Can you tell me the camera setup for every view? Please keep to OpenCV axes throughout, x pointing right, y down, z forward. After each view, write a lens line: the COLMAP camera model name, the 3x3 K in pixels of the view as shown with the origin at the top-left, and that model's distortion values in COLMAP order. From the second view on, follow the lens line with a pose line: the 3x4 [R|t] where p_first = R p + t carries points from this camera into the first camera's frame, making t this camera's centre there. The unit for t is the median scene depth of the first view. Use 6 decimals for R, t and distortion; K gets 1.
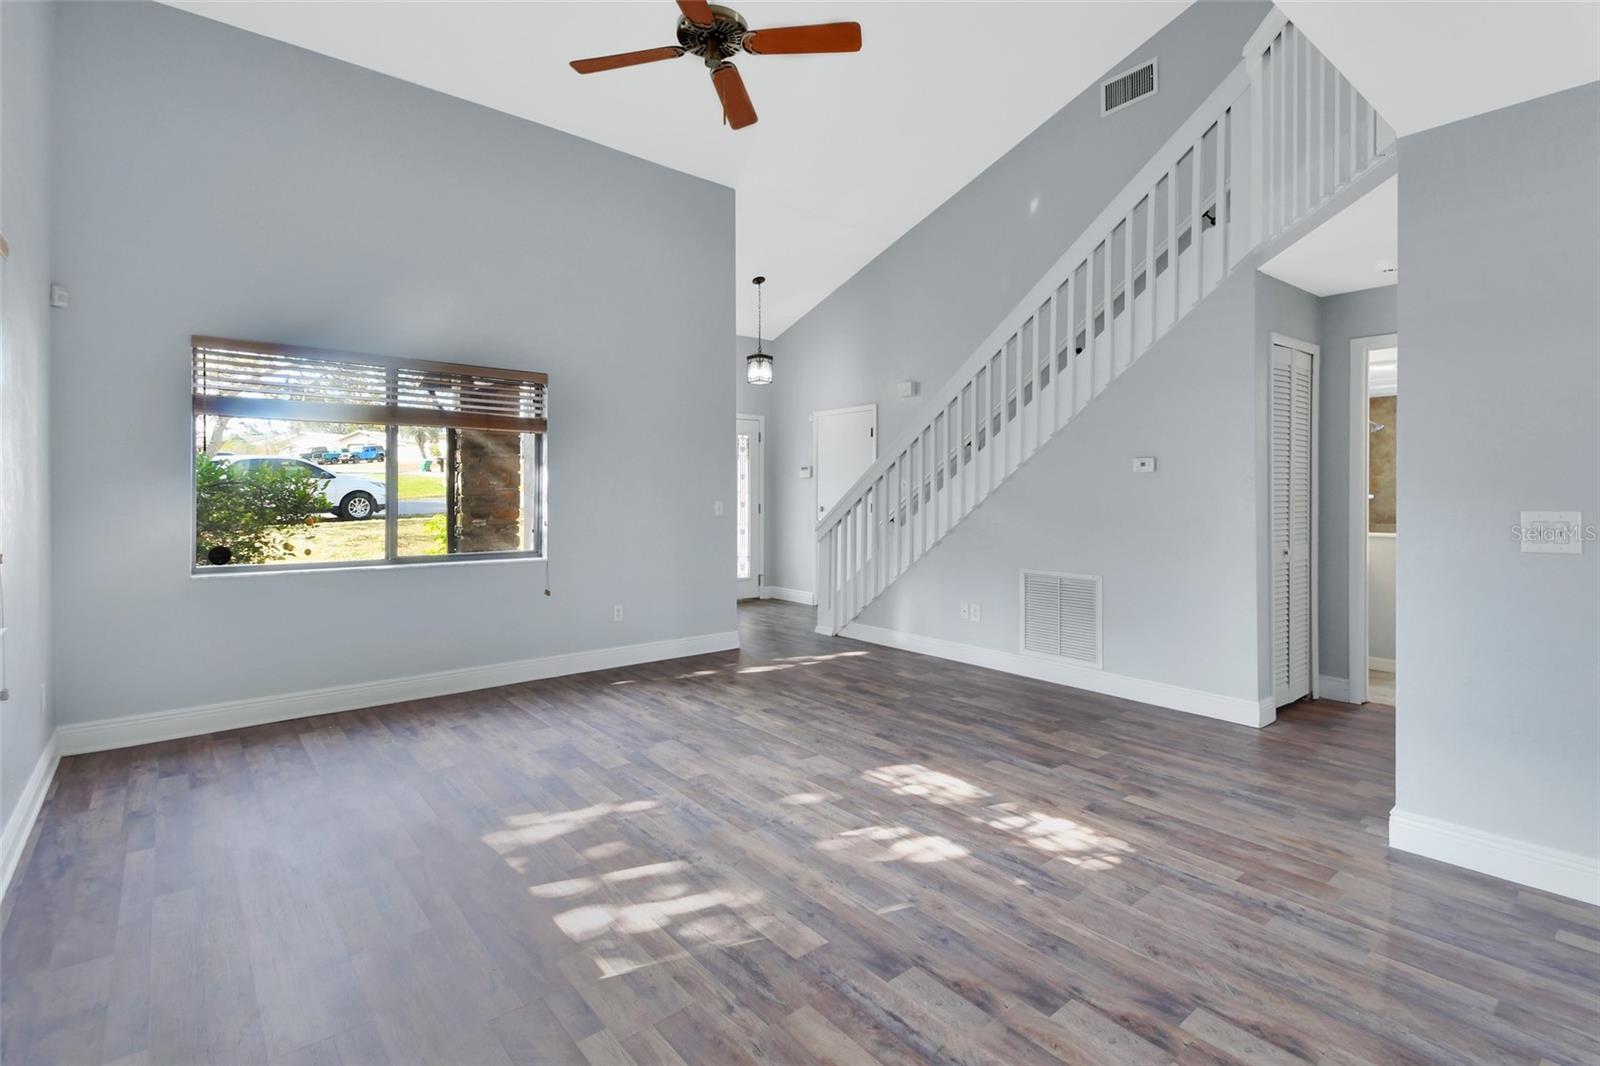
lens RADIAL K [[734.6, 0, 748.1], [0, 734.6, 498.8], [0, 0, 1]] dist [0.007495, -0.005999]
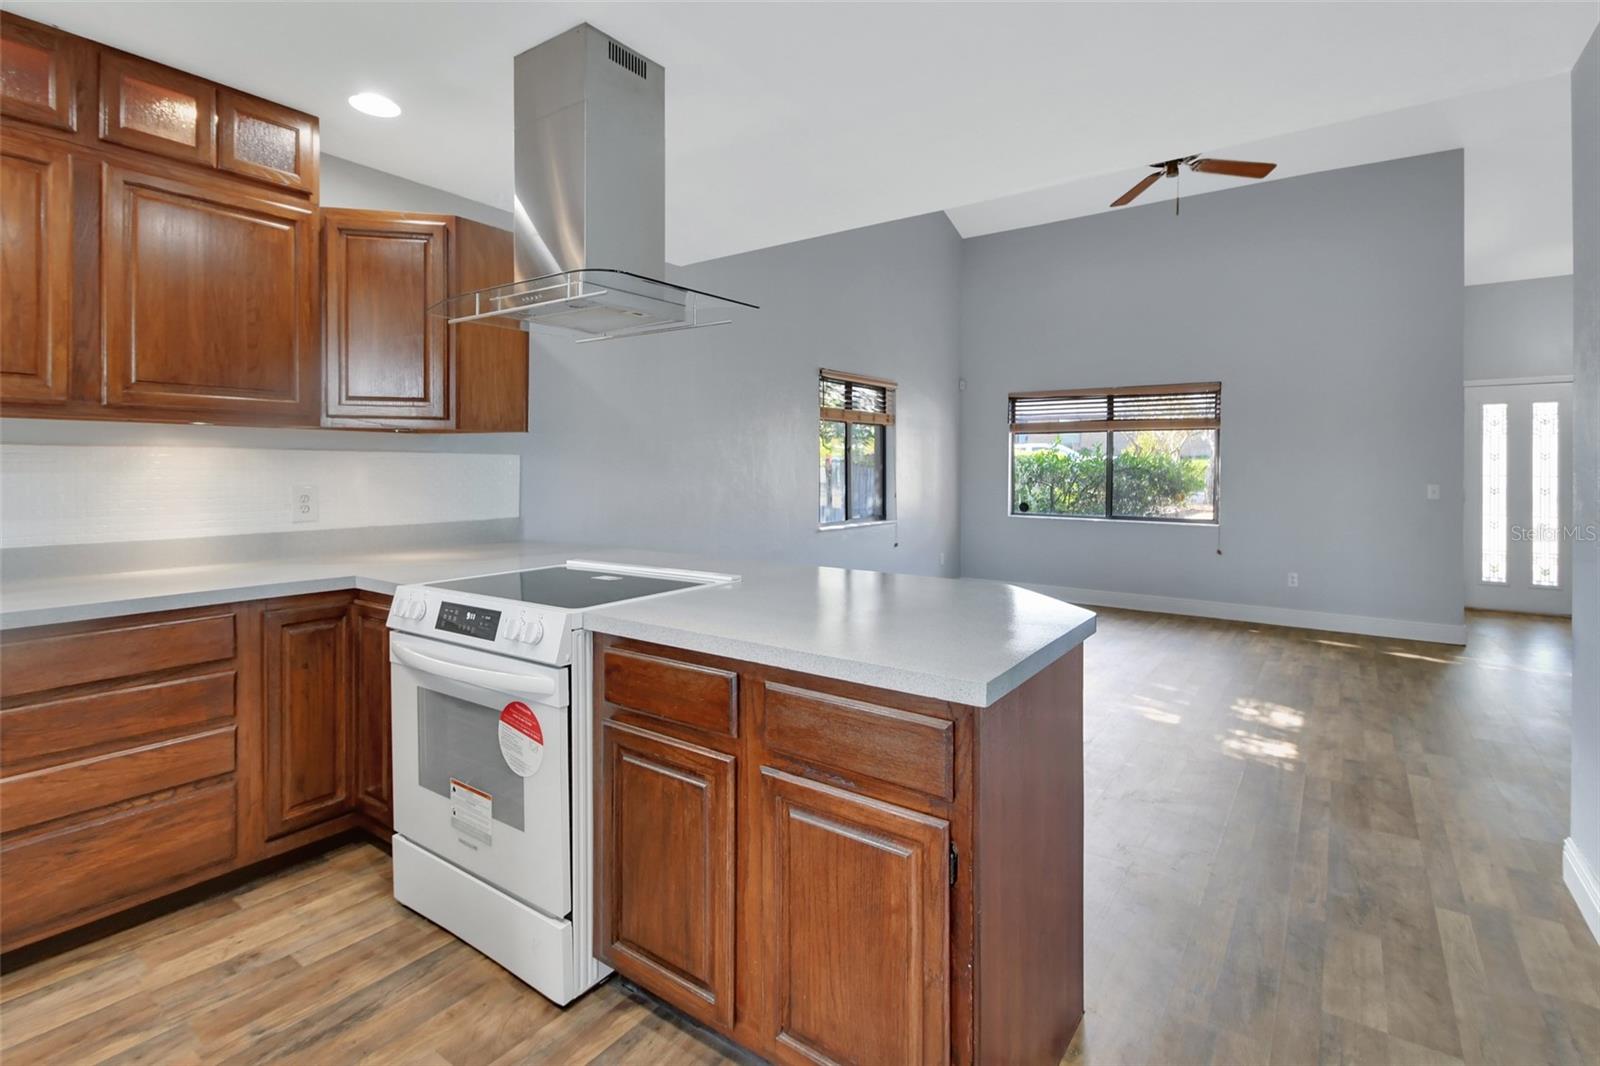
lens RADIAL K [[734.6, 0, 811.9], [0, 734.6, 469.0], [0, 0, 1]] dist [0.007495, -0.005999]
pose [[0.283847, -0.007221, -0.958842, 1.312123], [-0.014158, 0.999831, -0.011721, 0.012894], [0.958765, 0.016902, 0.283697, -0.087976]]
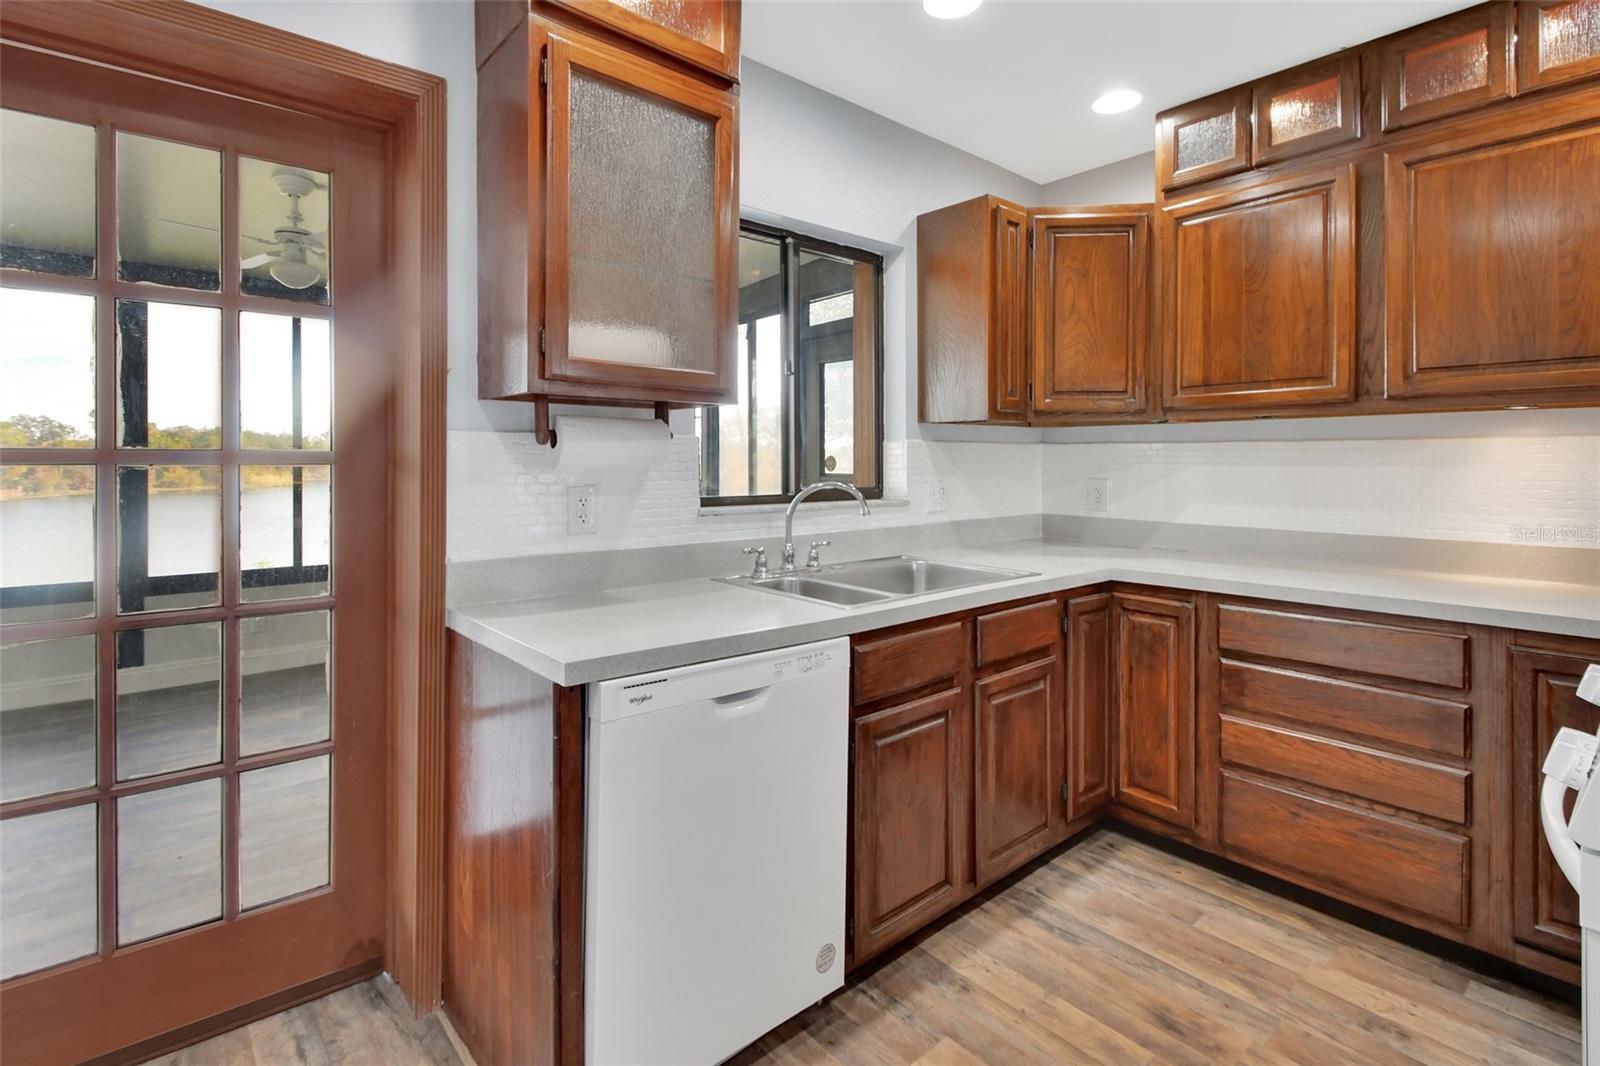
lens RADIAL K [[734.6, 0, 736.3], [0, 734.6, 460.1], [0, 0, 1]] dist [0.007495, -0.005999]
pose [[-0.999710, -0.007811, -0.022777, 1.083535], [-0.008105, 0.999884, 0.012858, 0.007996], [0.022673, 0.013039, -0.999658, 0.142859]]
